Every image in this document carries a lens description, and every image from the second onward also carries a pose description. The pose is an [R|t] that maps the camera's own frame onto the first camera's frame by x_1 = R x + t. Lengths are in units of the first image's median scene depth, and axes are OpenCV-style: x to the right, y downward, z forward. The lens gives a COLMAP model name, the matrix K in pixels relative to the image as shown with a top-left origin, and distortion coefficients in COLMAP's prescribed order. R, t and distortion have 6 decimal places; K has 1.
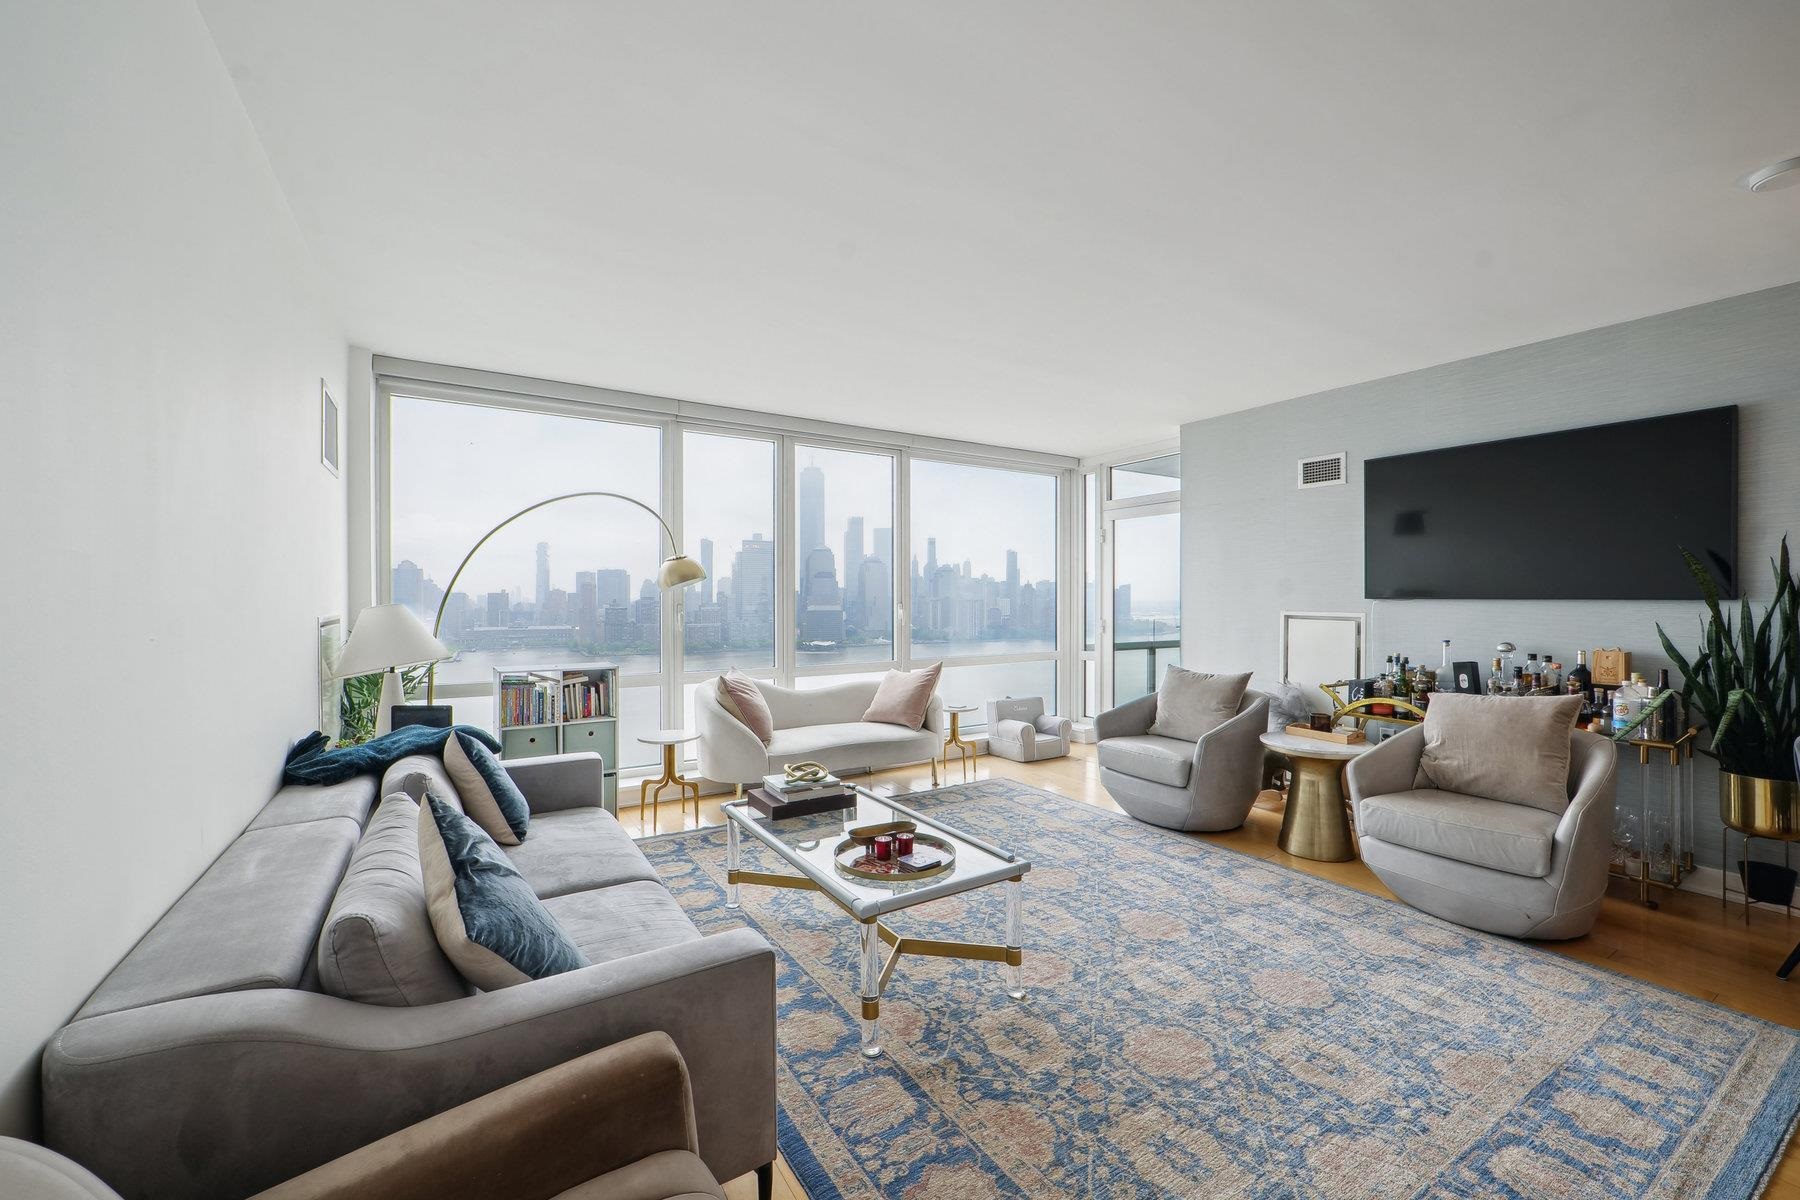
lens RADIAL K [[707.9, 0, 898.5], [0, 707.9, 598.7], [0, 0, 1]] dist [-0.016677, 0.006596]
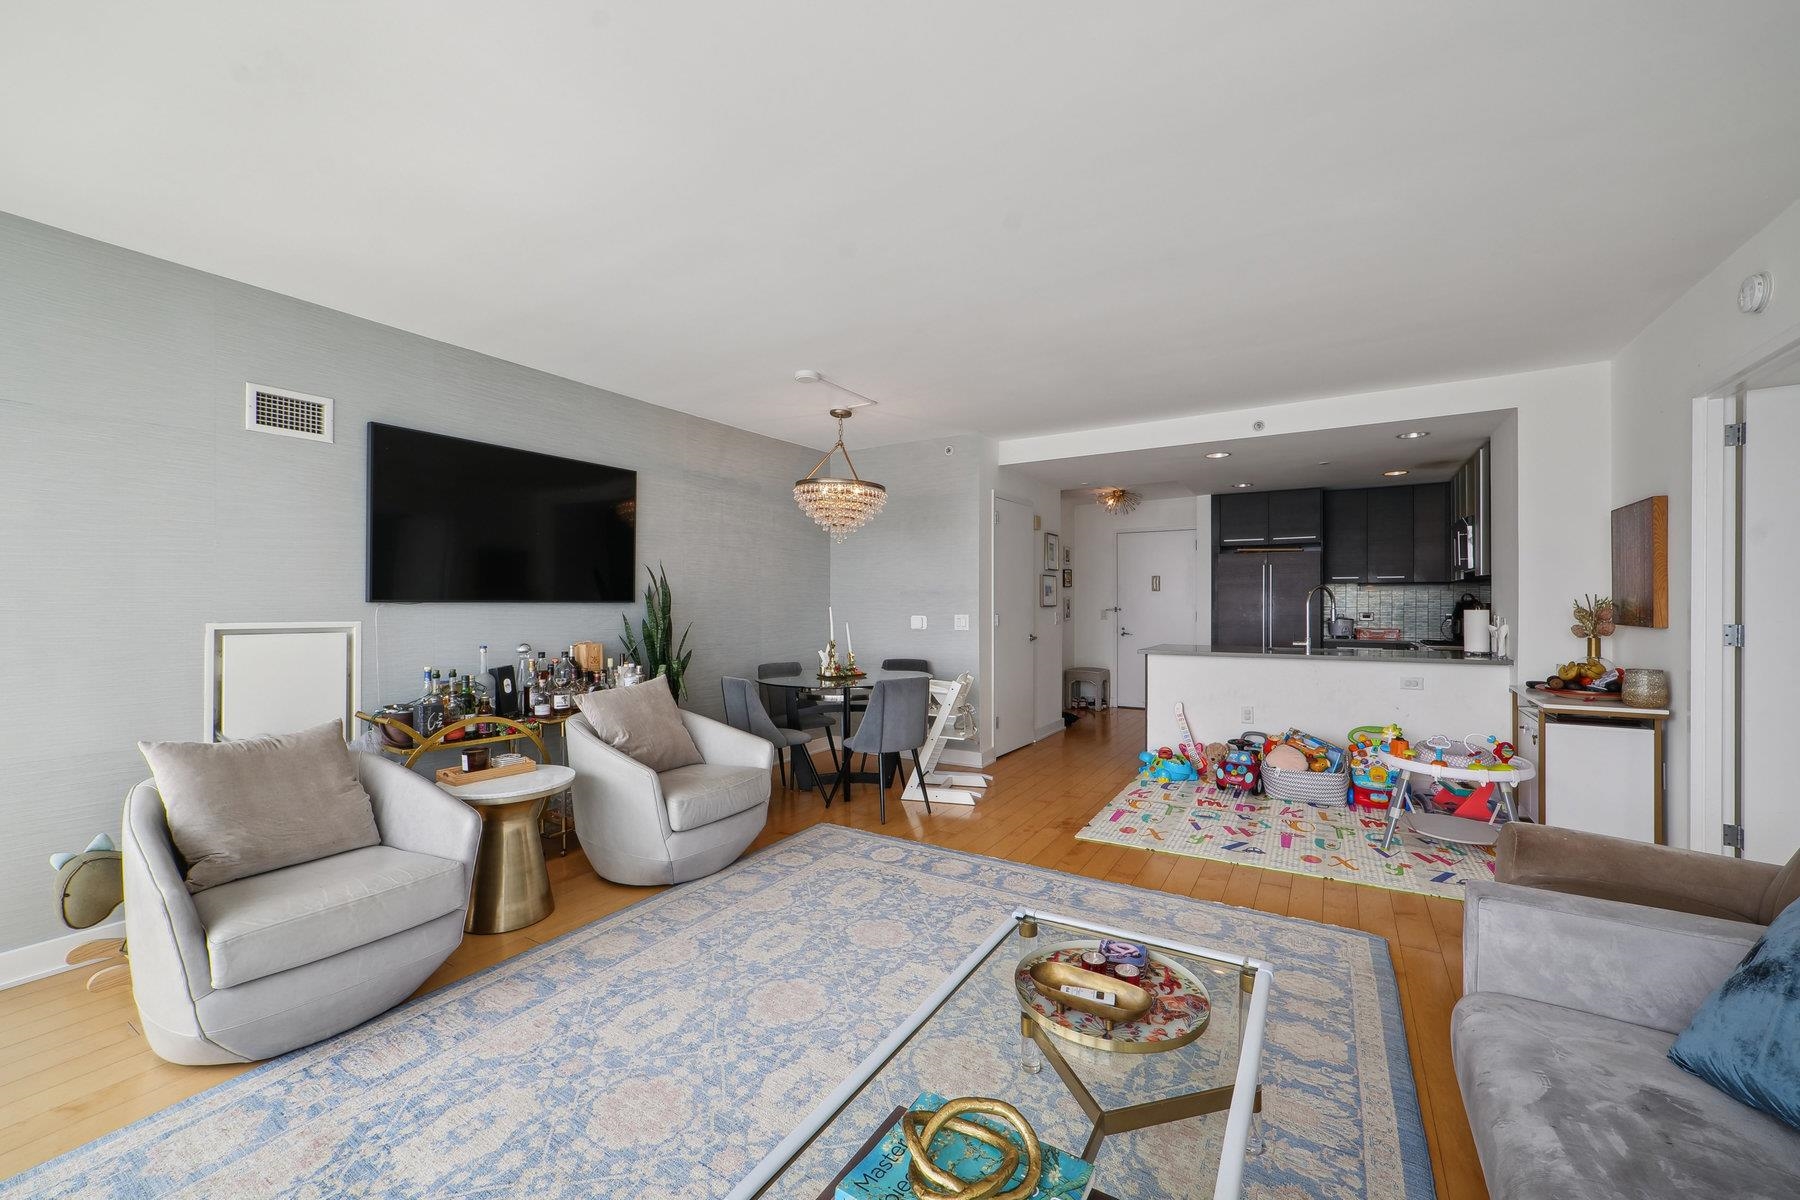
lens RADIAL K [[707.9, 0, 907.4], [0, 707.9, 609.2], [0, 0, 1]] dist [-0.016677, 0.006596]
pose [[-0.443805, -0.009142, 0.896077, -0.299764], [0.004763, 0.999910, 0.012560, 0.000337], [-0.896111, 0.009842, -0.443721, 0.872947]]
